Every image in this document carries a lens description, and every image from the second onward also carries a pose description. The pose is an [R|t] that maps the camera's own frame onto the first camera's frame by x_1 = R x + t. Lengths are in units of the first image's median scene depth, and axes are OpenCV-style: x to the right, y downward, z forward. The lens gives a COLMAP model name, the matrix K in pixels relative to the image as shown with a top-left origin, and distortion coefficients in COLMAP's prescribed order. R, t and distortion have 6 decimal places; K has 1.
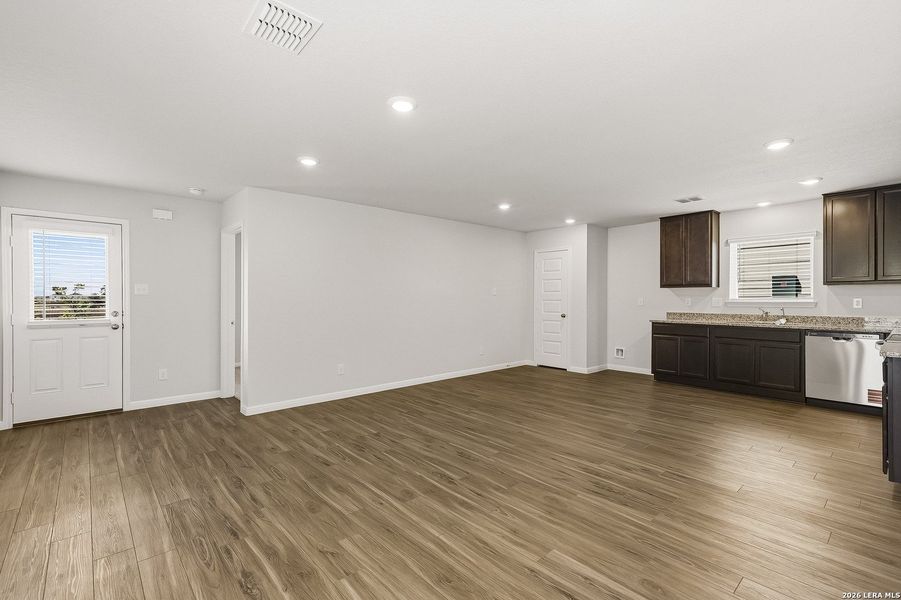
lens RADIAL K [[405.4, 0, 448.5], [0, 405.4, 300.9], [0, 0, 1]] dist [0.006512, 0.000004]
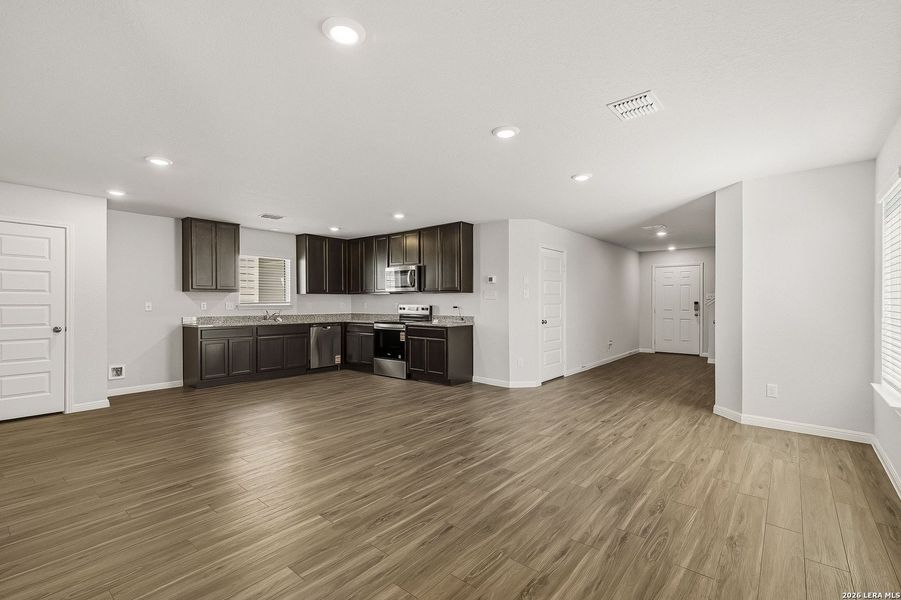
lens RADIAL K [[405.4, 0, 448.5], [0, 405.4, 300.9], [0, 0, 1]] dist [0.006512, 0.000004]
pose [[-0.138035, 0.002147, 0.990425, -1.049536], [0.010045, 0.999949, -0.000768, -0.006136], [-0.990376, 0.009842, -0.138050, 1.125997]]
